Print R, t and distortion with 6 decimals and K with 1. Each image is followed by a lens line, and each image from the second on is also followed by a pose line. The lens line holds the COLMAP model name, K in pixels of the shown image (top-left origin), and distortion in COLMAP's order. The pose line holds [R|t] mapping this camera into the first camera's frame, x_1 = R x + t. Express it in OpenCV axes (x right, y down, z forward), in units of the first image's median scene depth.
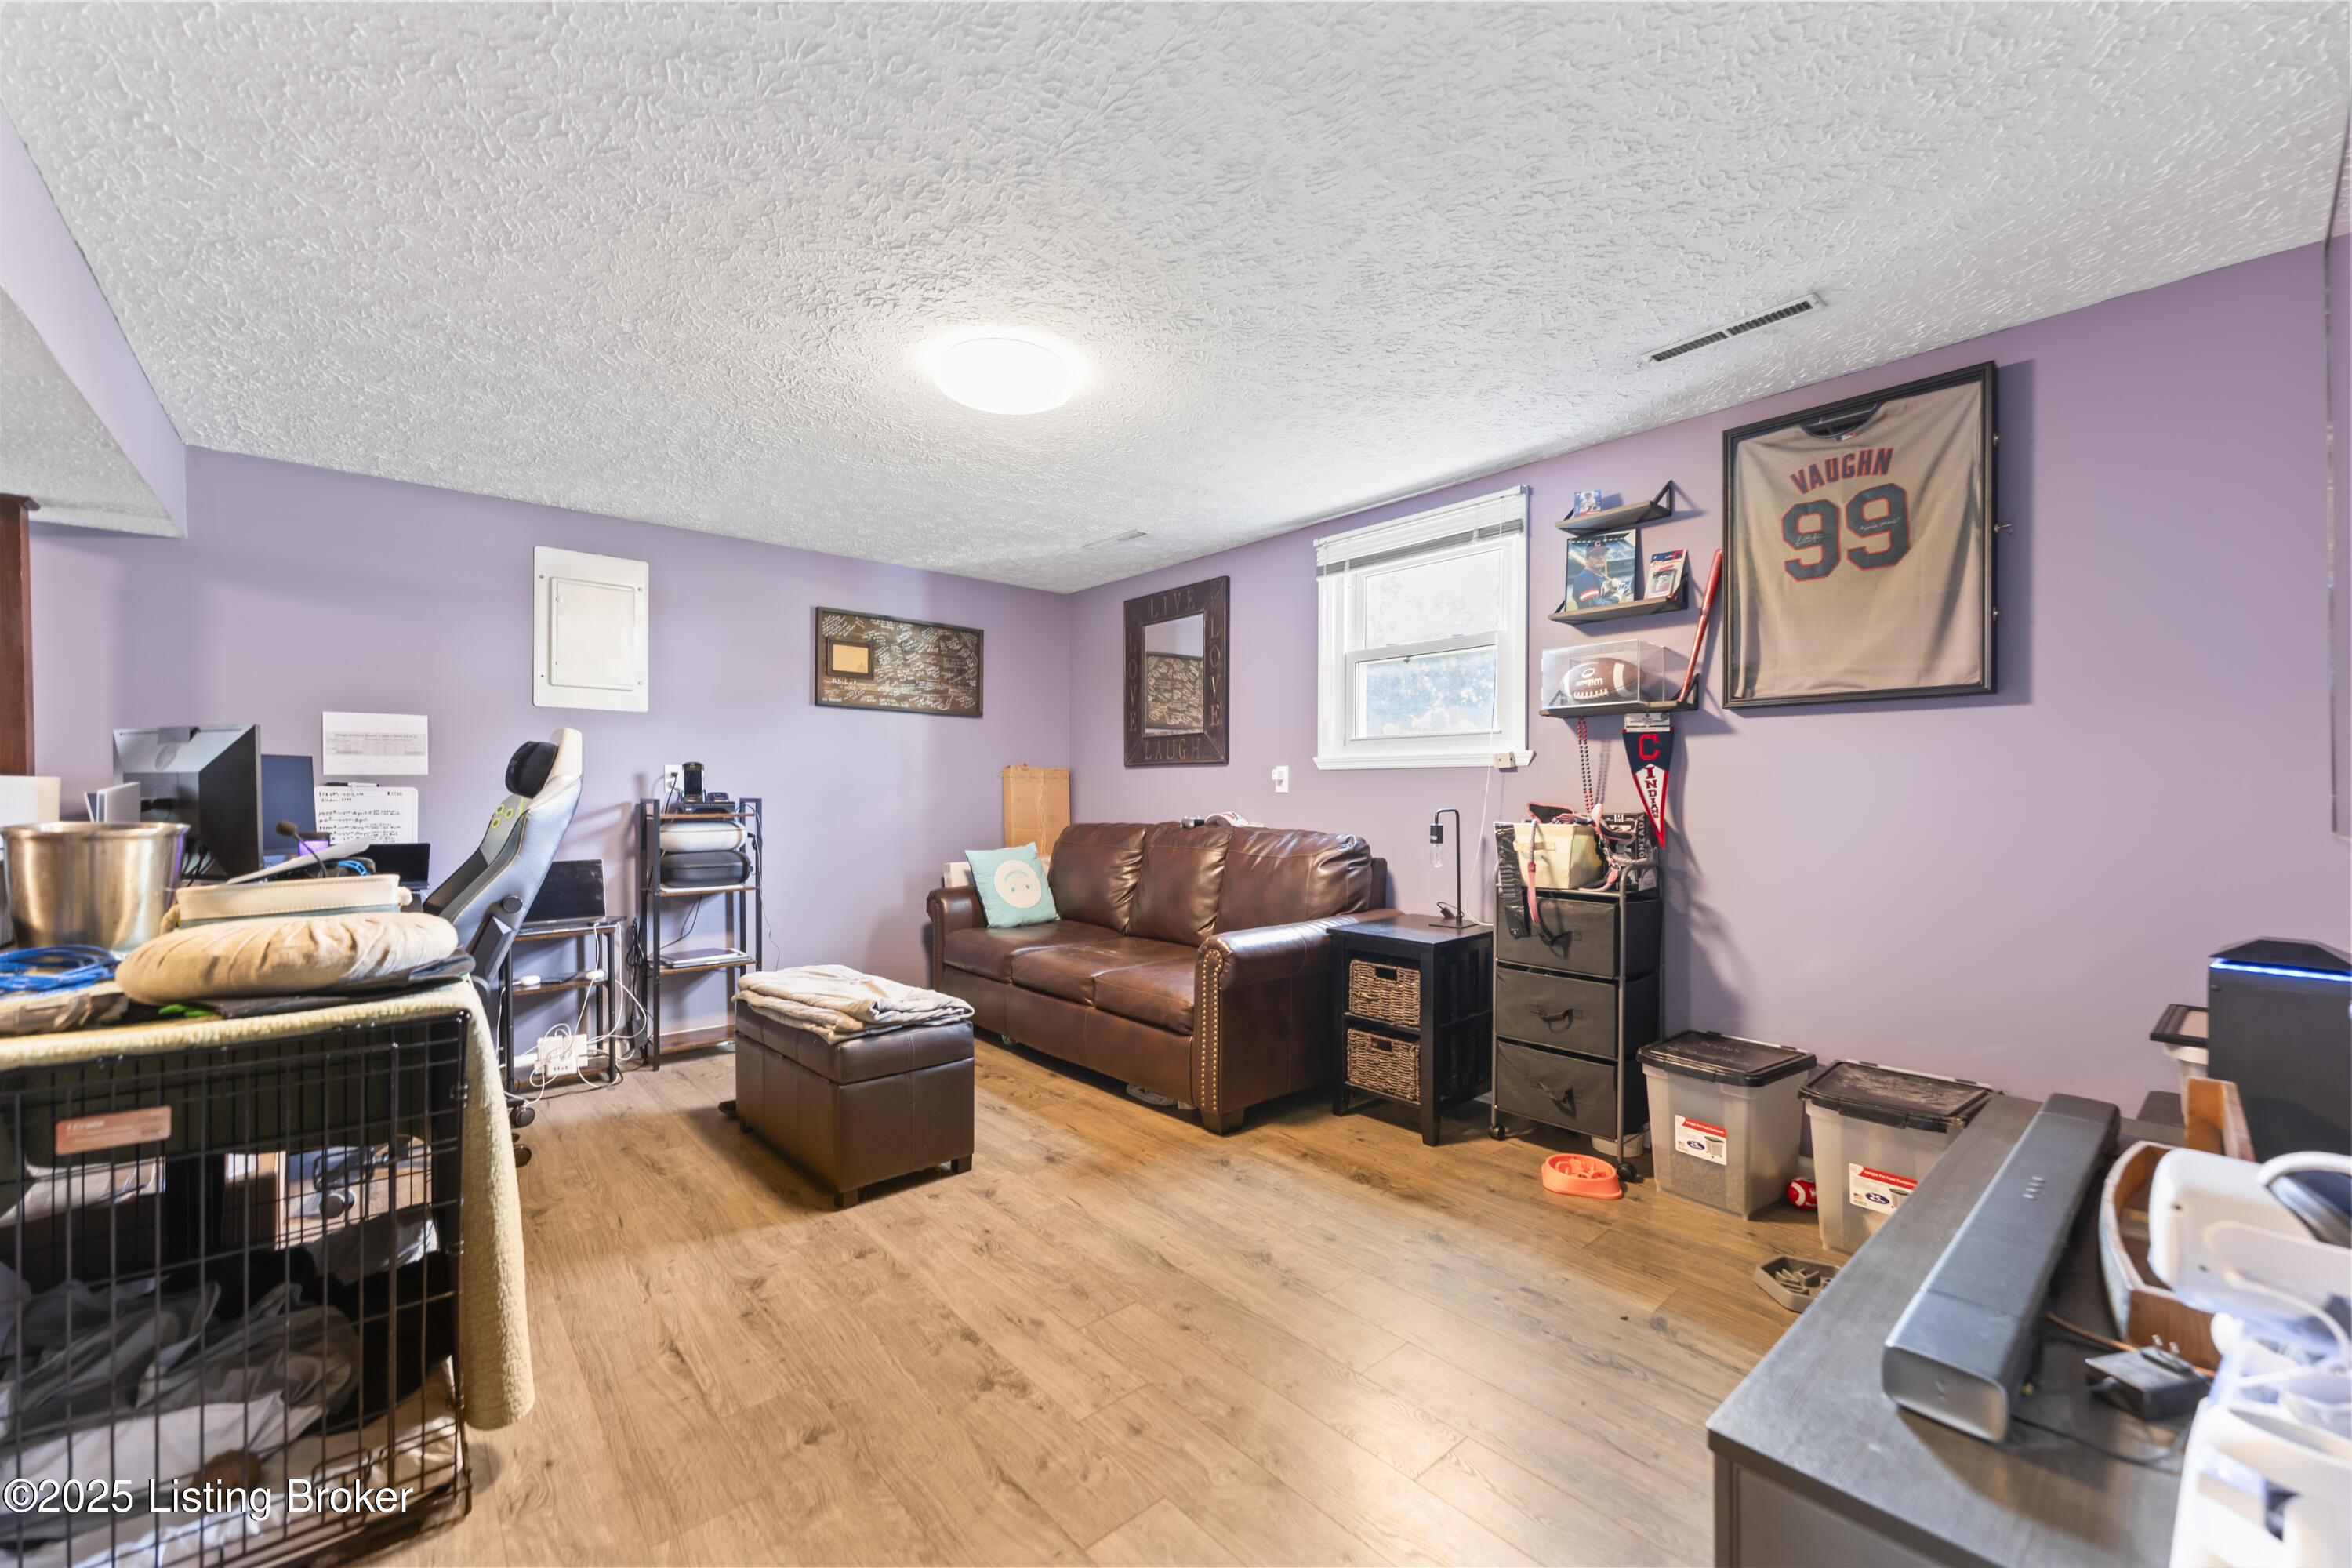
lens RADIAL K [[932.2, 0, 1192.1], [0, 932.2, 790.5], [0, 0, 1]] dist [-0.001289, 0.001168]
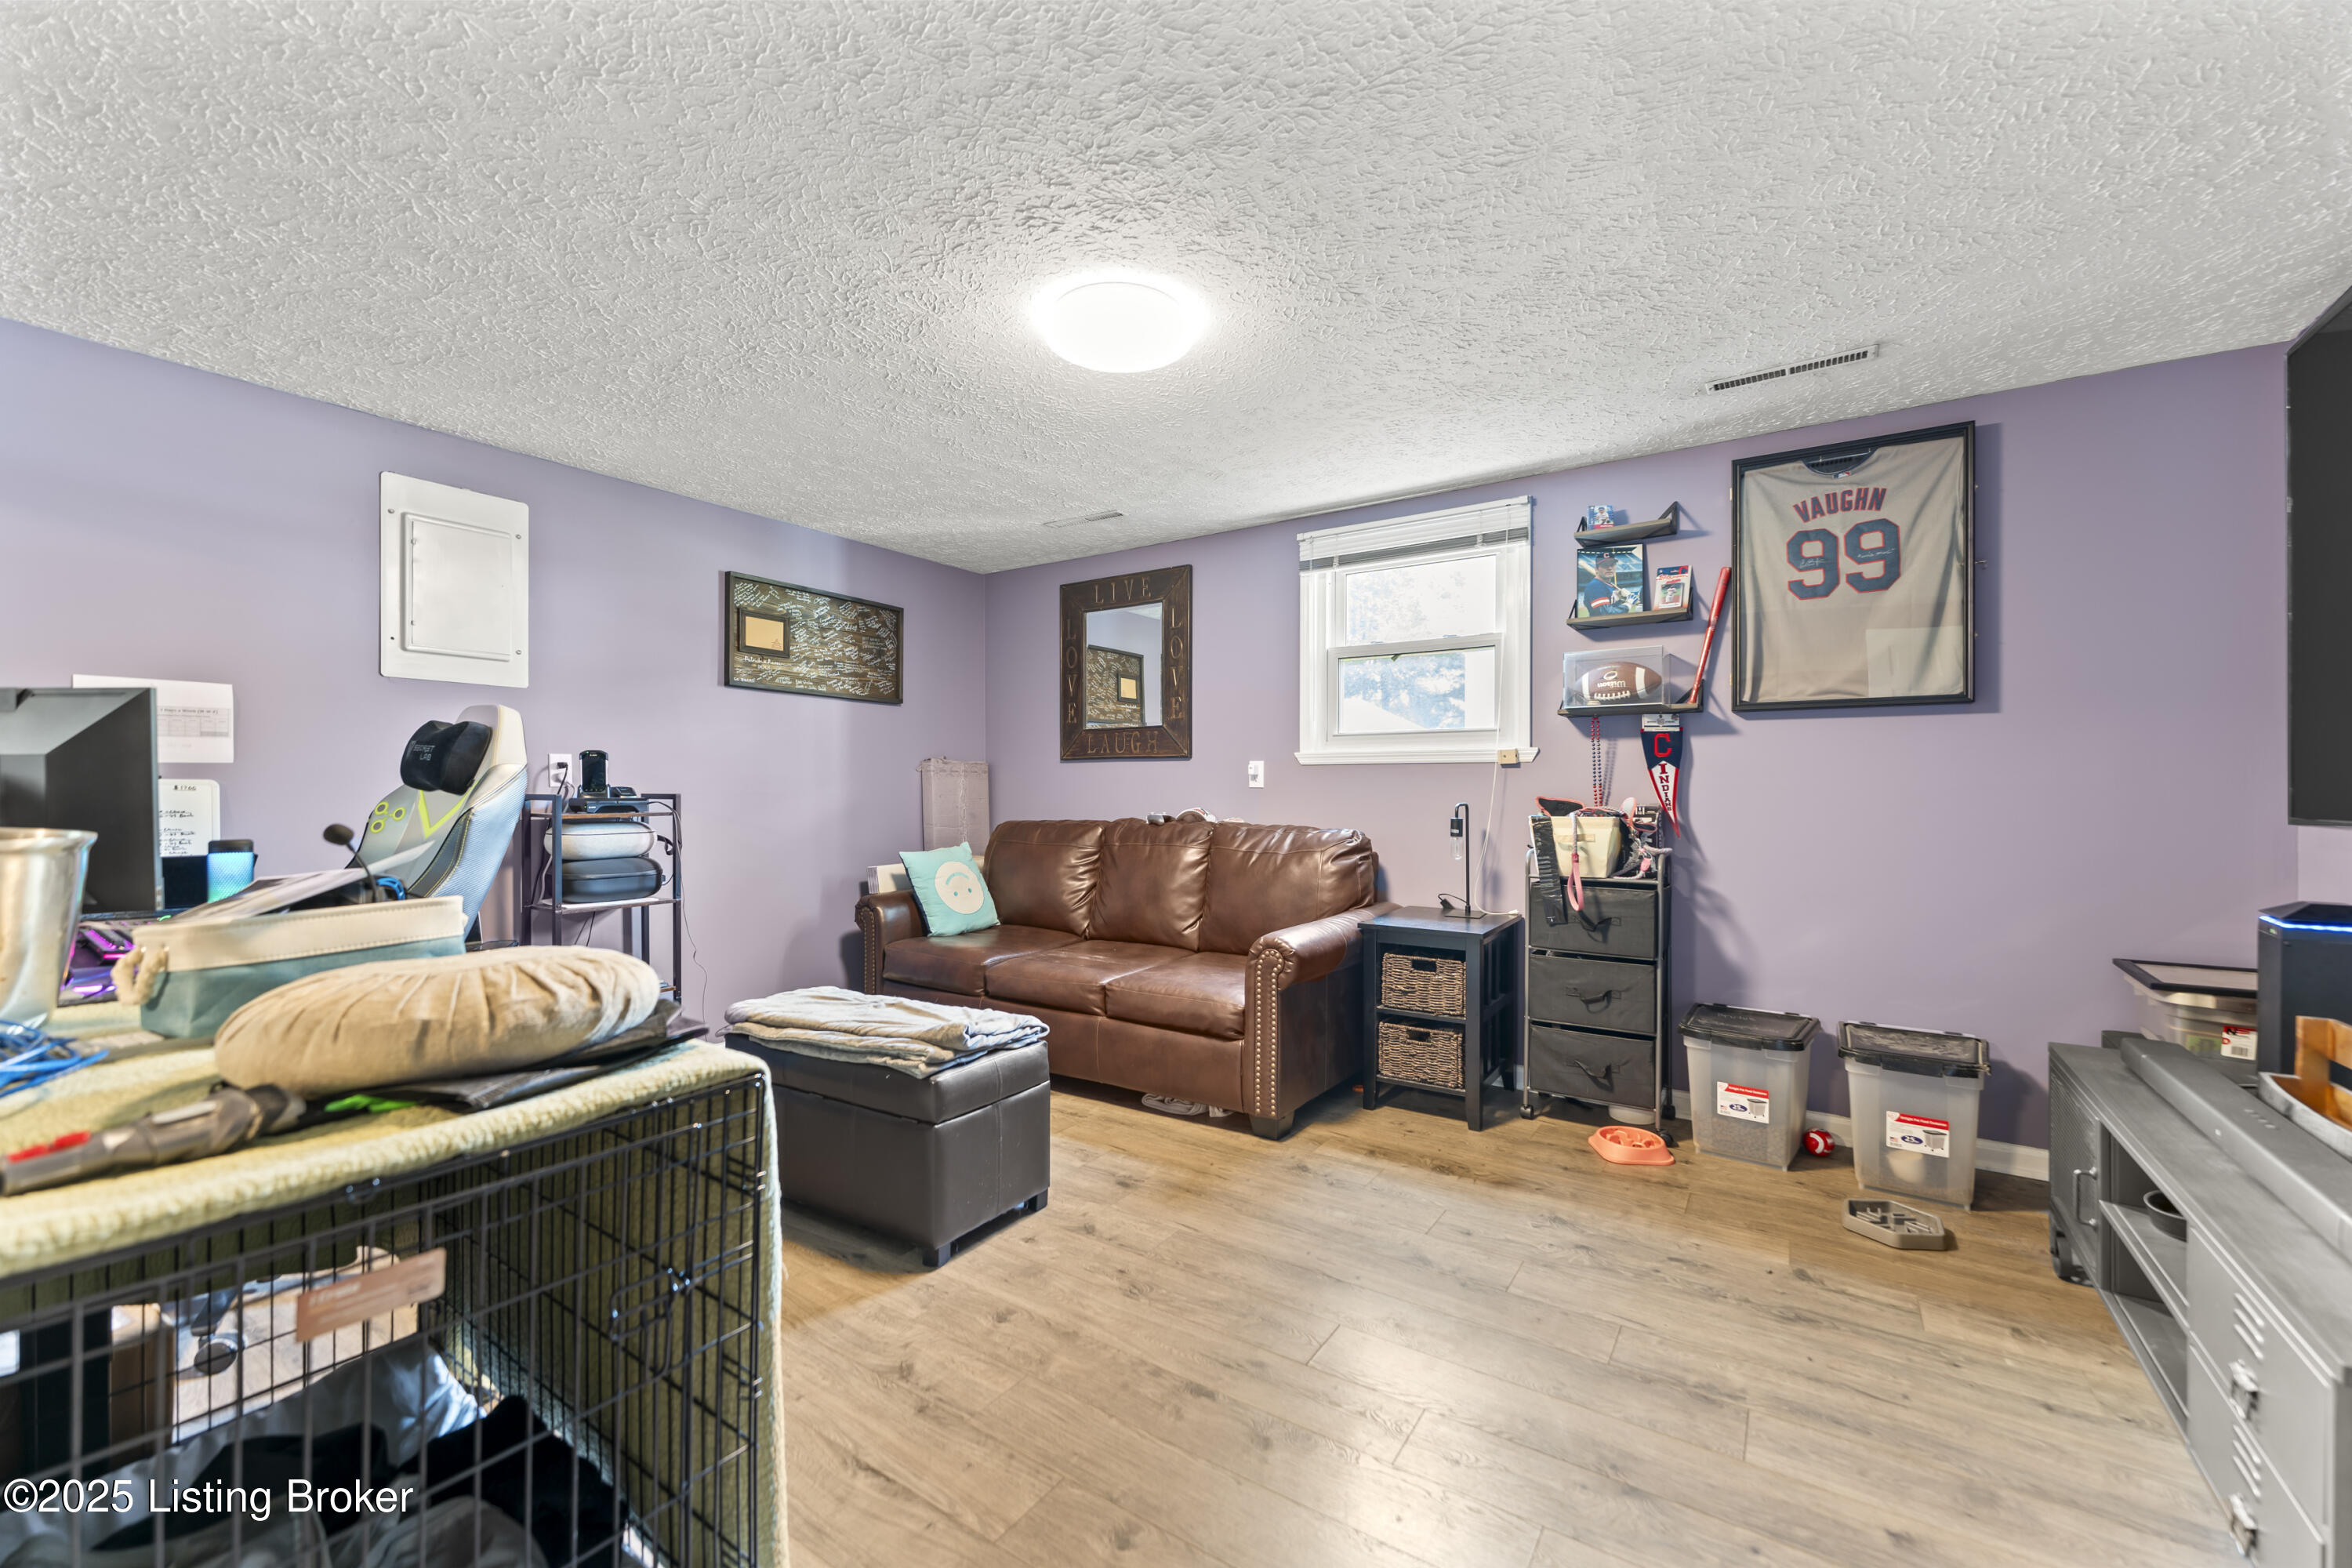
lens RADIAL K [[932.2, 0, 1193.0], [0, 932.2, 789.0], [0, 0, 1]] dist [-0.001289, 0.001168]
pose [[0.966382, -0.000030, 0.257111, -0.314109], [-0.000395, 0.999999, 0.001605, 0.002781], [-0.257110, -0.001652, 0.966381, 0.089338]]
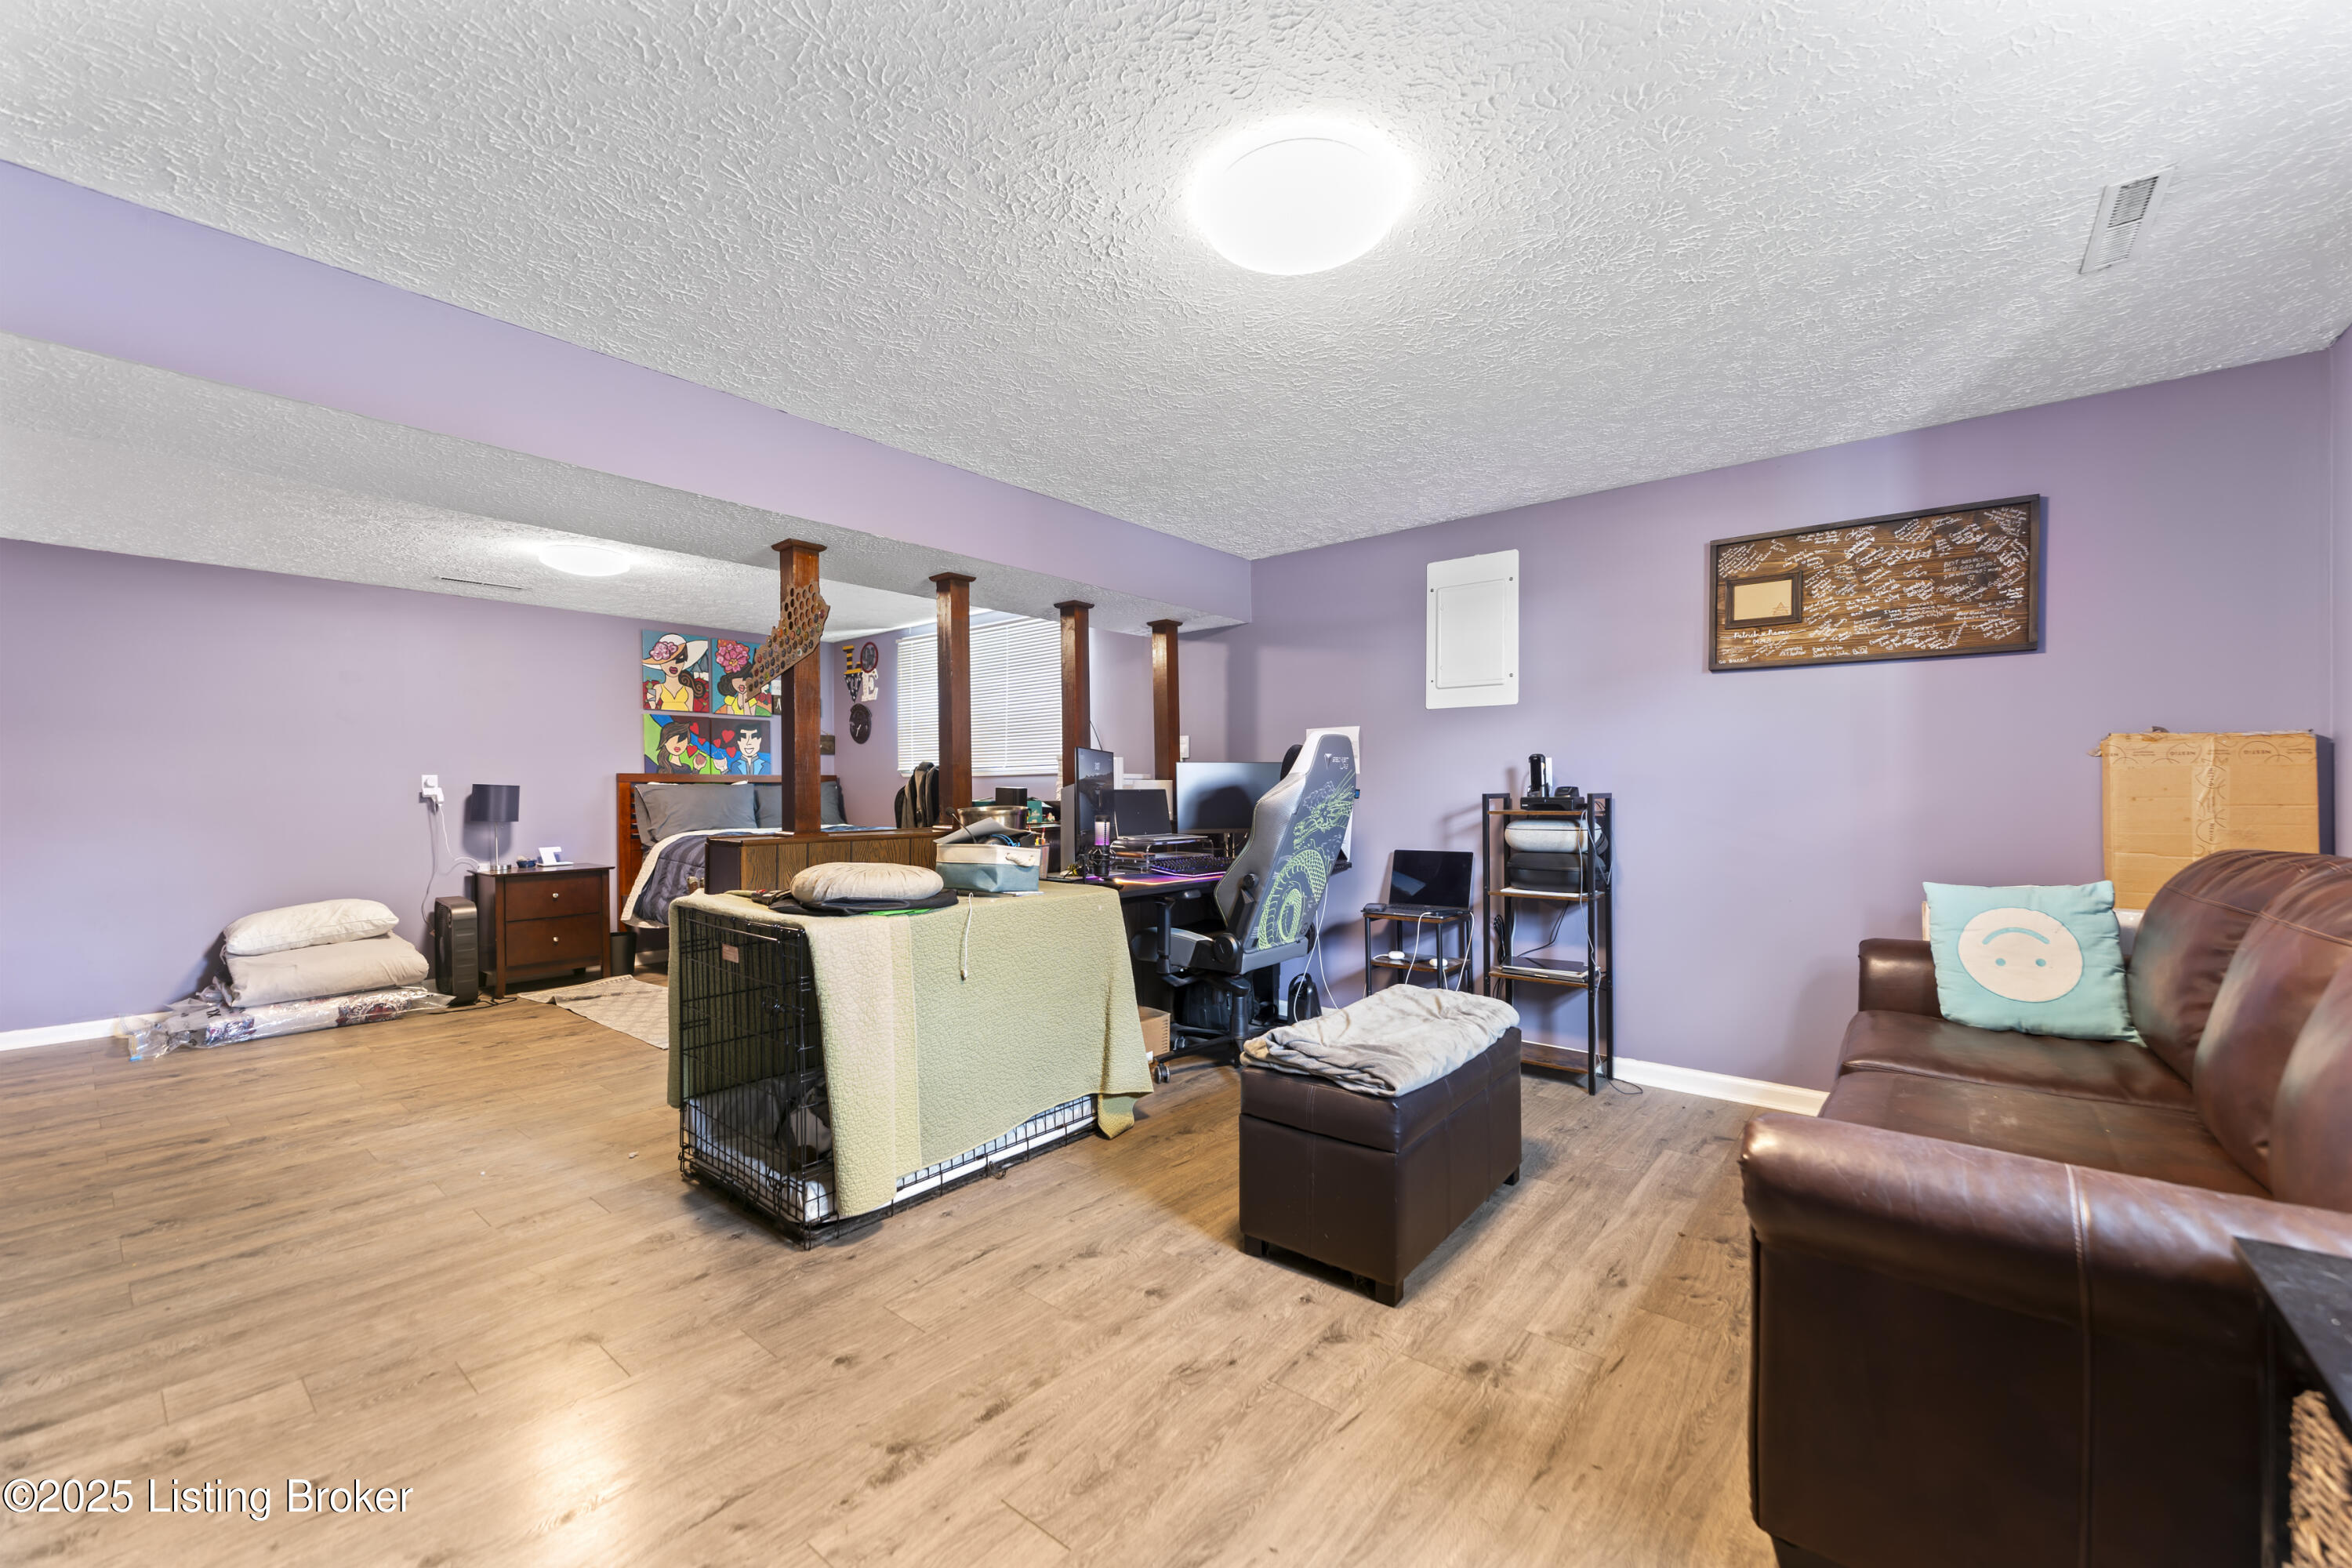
lens RADIAL K [[932.2, 0, 1187.8], [0, 932.2, 791.5], [0, 0, 1]] dist [-0.001289, 0.001168]
pose [[0.150384, 0.001565, -0.988626, 0.430687], [0.007062, 0.999972, 0.002657, 0.002152], [0.988602, -0.007381, 0.150369, 0.694736]]
